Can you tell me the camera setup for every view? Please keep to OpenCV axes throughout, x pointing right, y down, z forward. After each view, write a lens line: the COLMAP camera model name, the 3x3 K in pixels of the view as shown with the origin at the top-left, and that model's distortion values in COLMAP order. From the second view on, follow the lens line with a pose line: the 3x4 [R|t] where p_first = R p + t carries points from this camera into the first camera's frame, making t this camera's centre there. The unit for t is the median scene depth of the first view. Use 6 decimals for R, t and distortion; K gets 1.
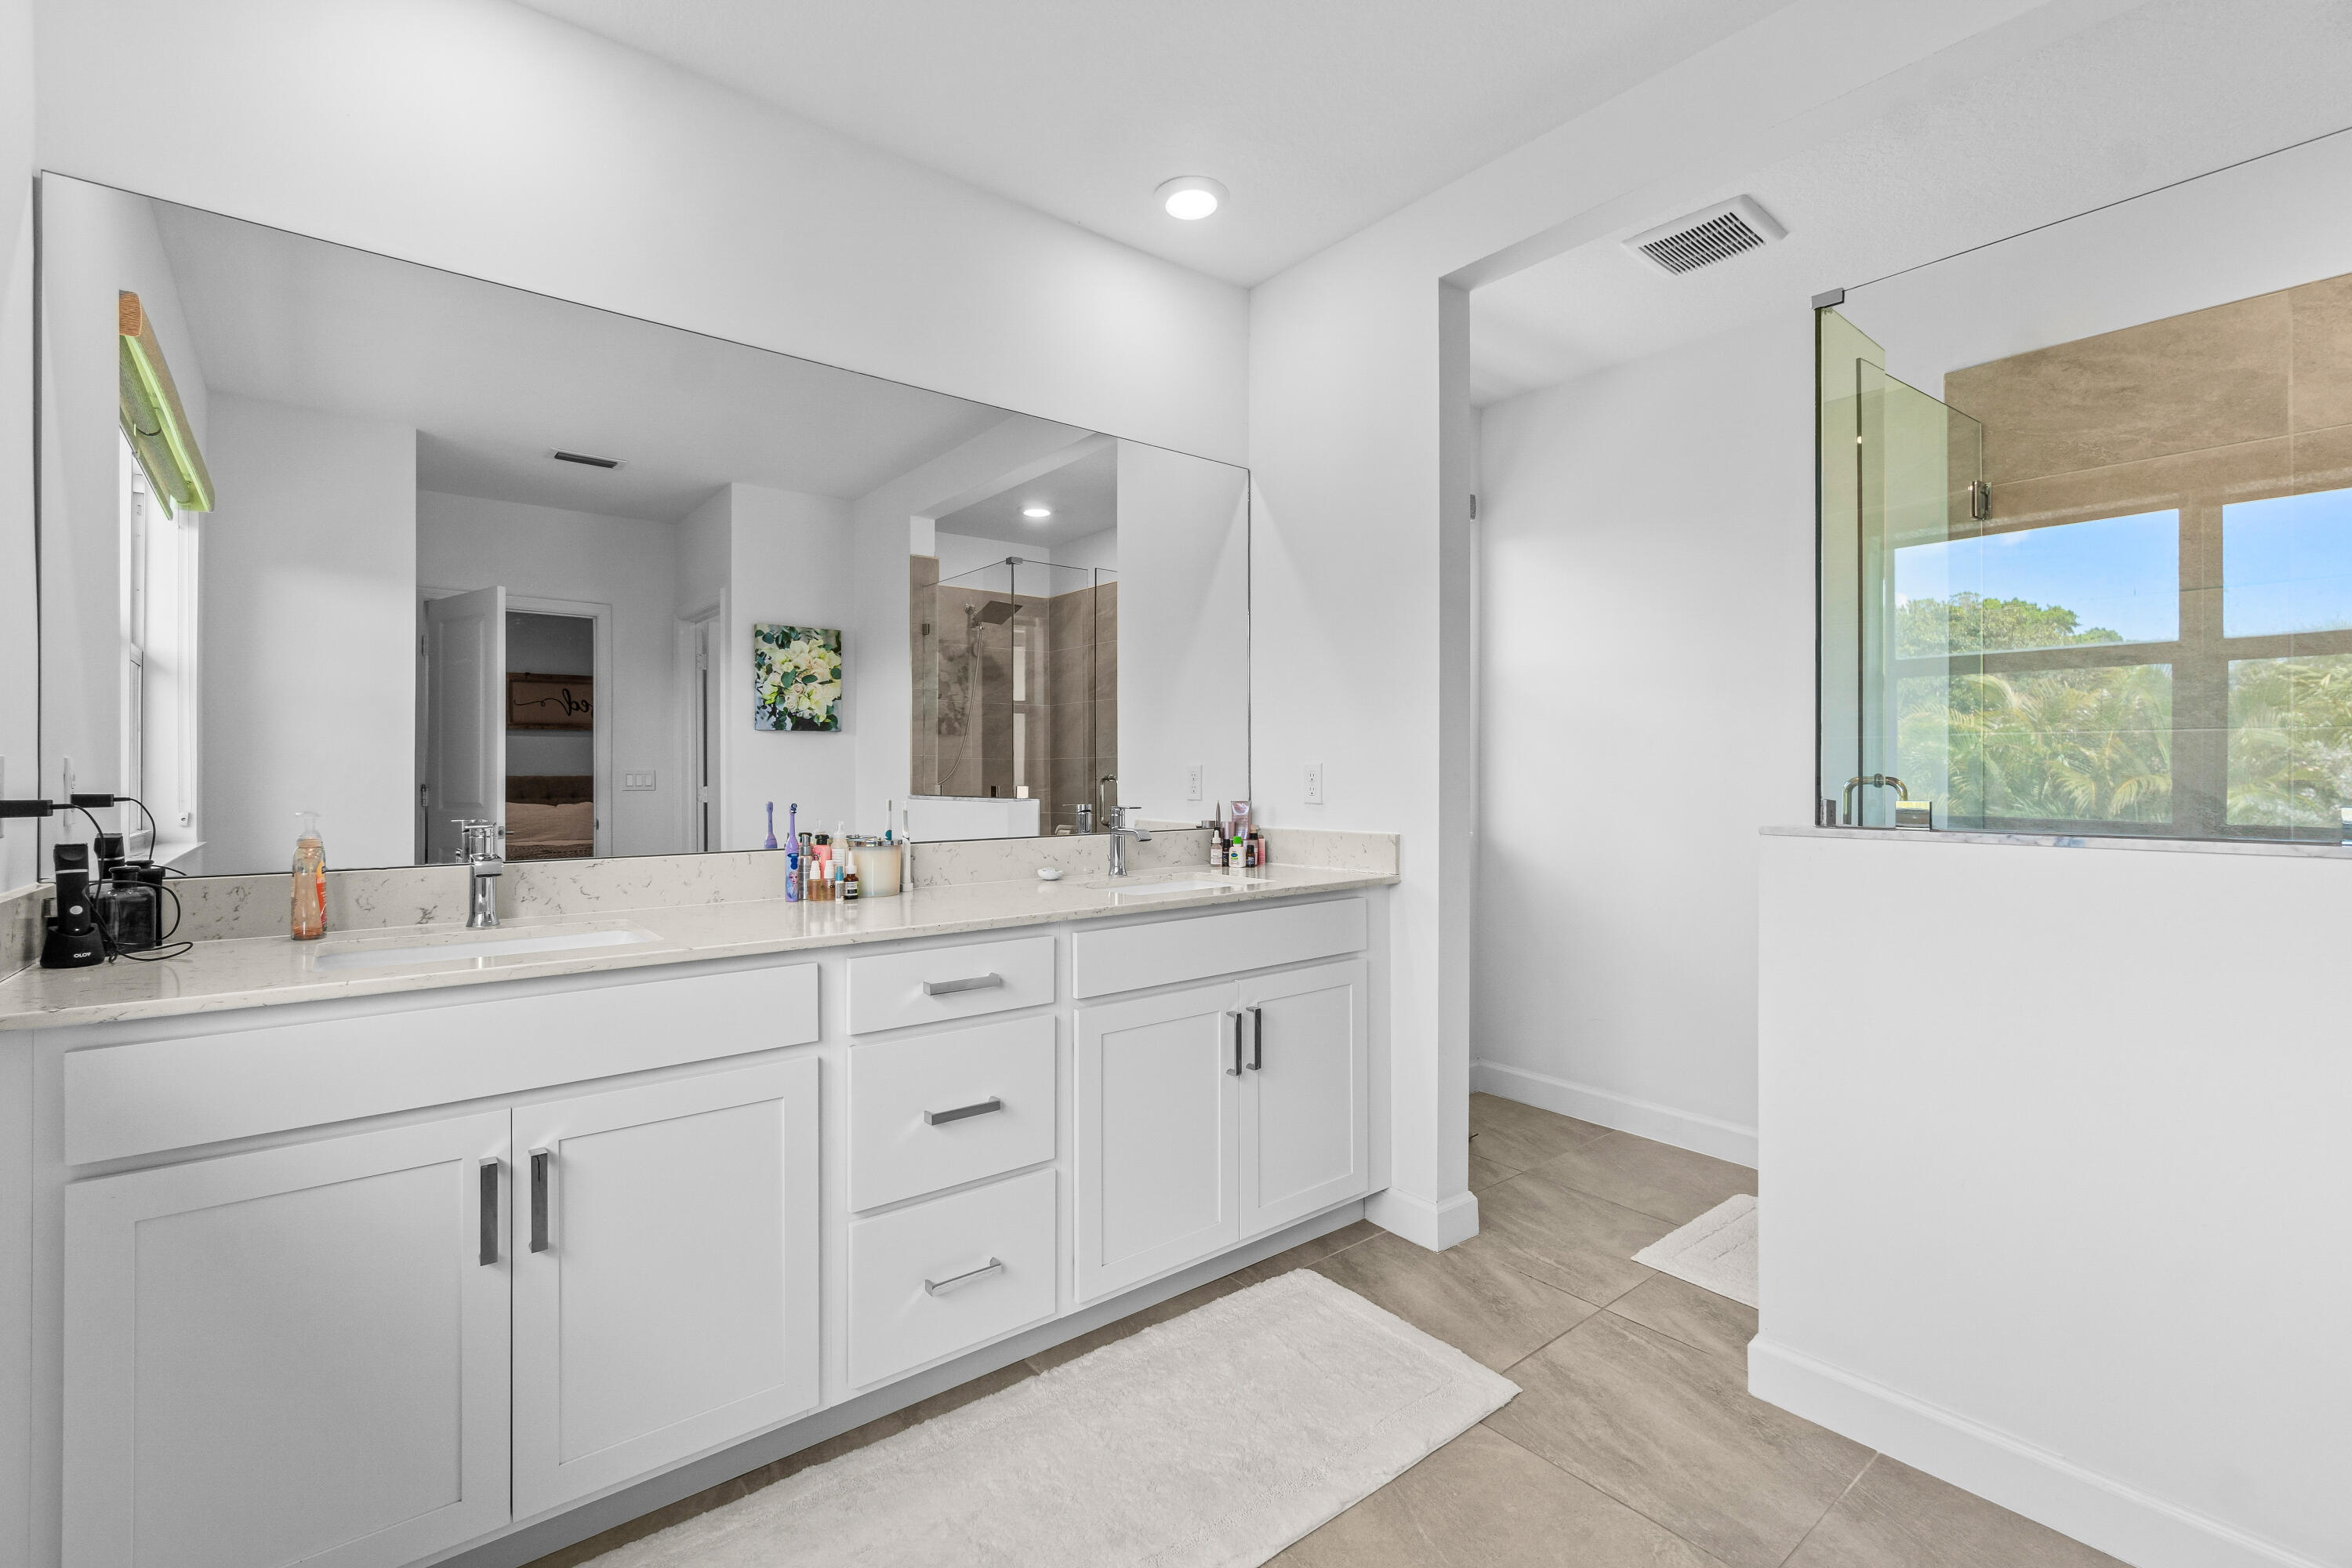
lens RADIAL K [[1032.0, 0, 1187.2], [0, 1032.0, 780.6], [0, 0, 1]] dist [-0.003309, 0.001311]
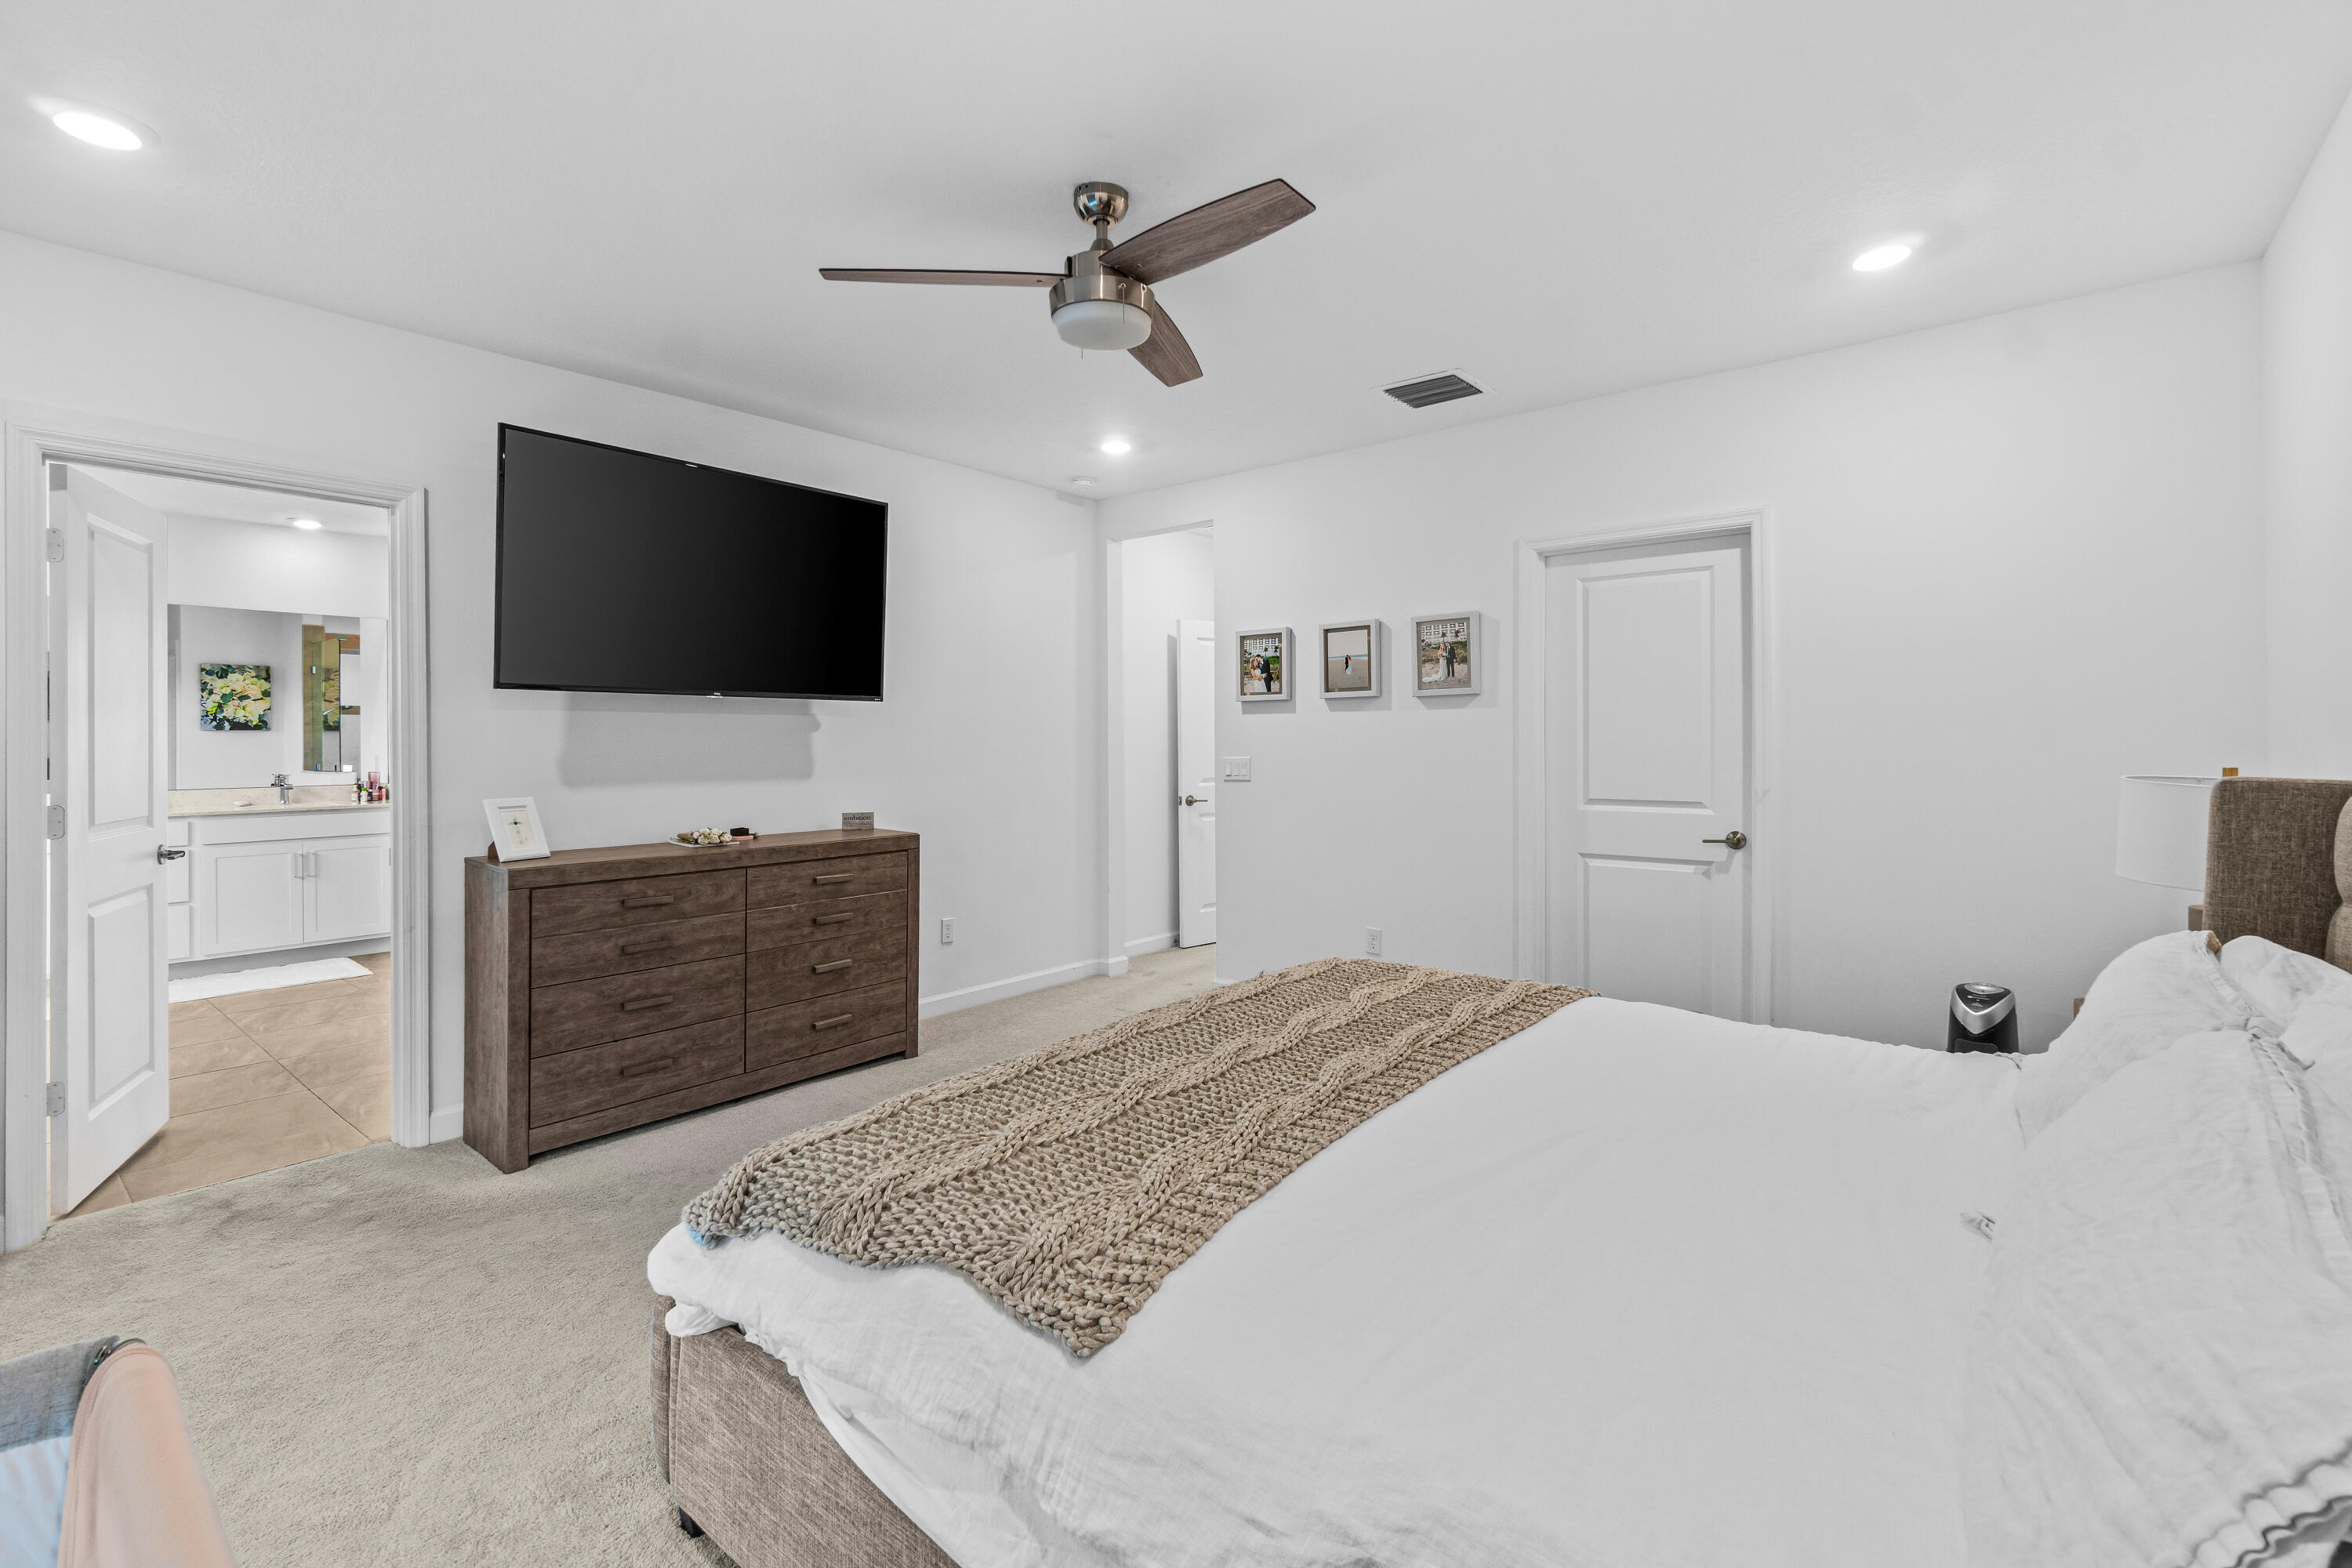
lens RADIAL K [[1032.0, 0, 1164.3], [0, 1032.0, 767.3], [0, 0, 1]] dist [-0.003309, 0.001311]
pose [[0.982456, -0.006534, 0.186382, 0.737737], [0.004287, 0.999913, 0.012456, -0.004962], [-0.186447, -0.011438, 0.982398, -0.832809]]
